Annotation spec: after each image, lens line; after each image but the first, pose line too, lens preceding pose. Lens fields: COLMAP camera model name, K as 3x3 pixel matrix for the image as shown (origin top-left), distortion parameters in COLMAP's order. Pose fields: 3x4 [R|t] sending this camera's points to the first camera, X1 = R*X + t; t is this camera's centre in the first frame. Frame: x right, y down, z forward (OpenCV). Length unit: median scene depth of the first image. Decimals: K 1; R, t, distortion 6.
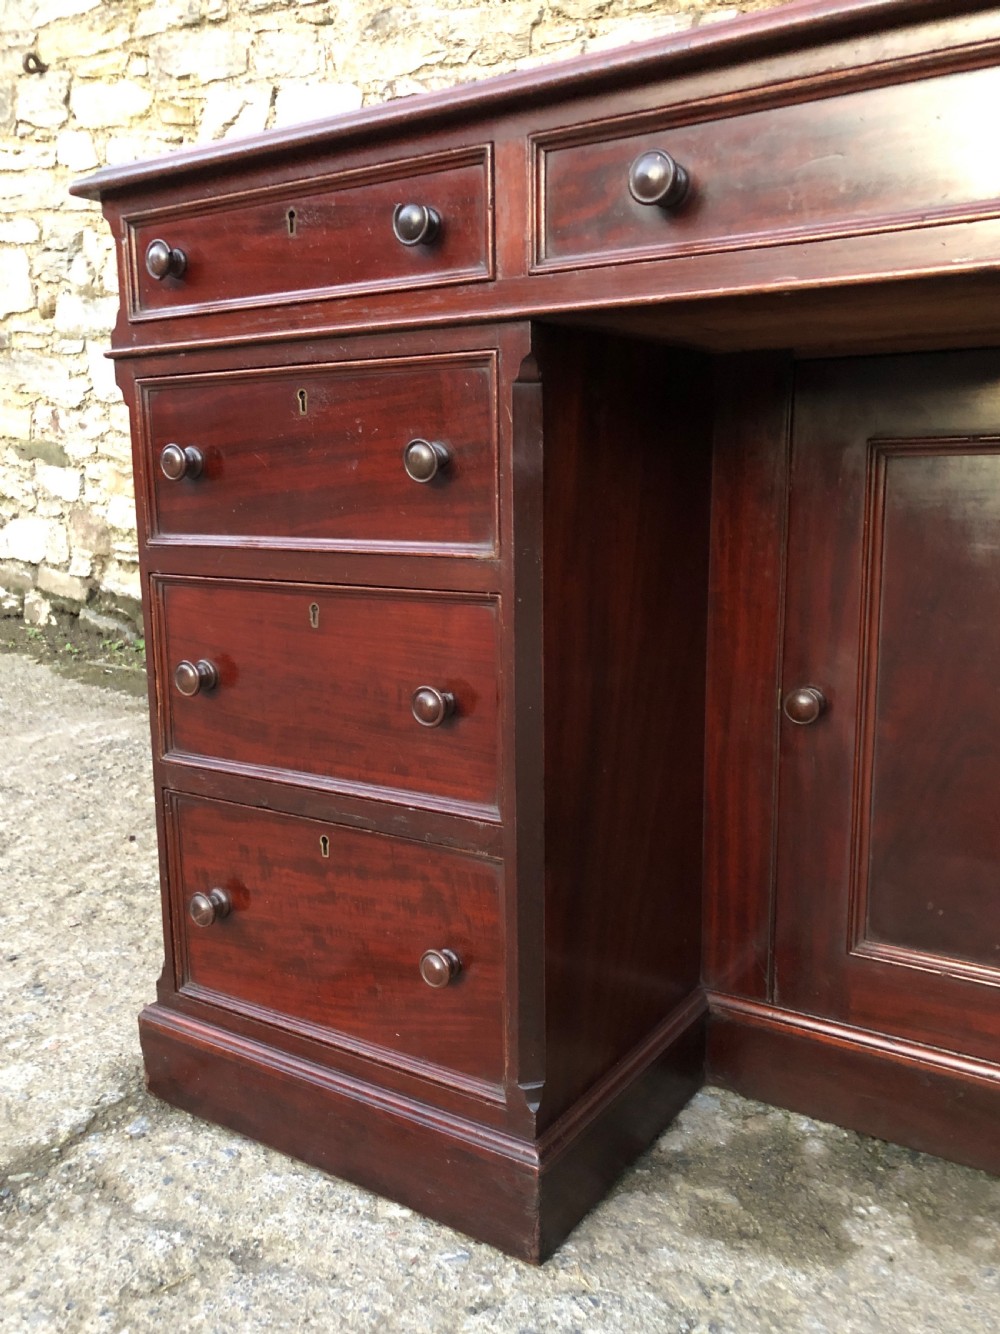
lens RADIAL K [[1125.1, 0, 503.4], [0, 1125.1, 660.3], [0, 0, 1]] dist [0.011594, 0.007970]
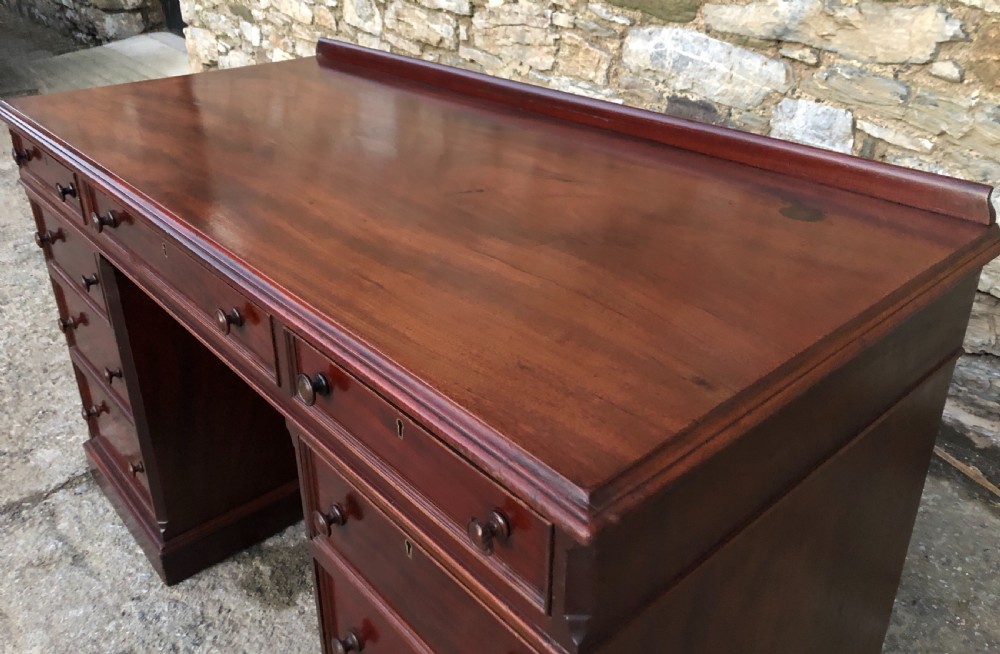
lens RADIAL K [[820.7, 0, 497.8], [0, 820.7, 266.4], [0, 0, 1]] dist [0.006310, 0.009938]
pose [[0.964269, 0.114845, -0.238740, 0.965699], [-0.050172, 0.964010, 0.261090, -0.585572], [0.260133, -0.239783, 0.935326, -0.305246]]
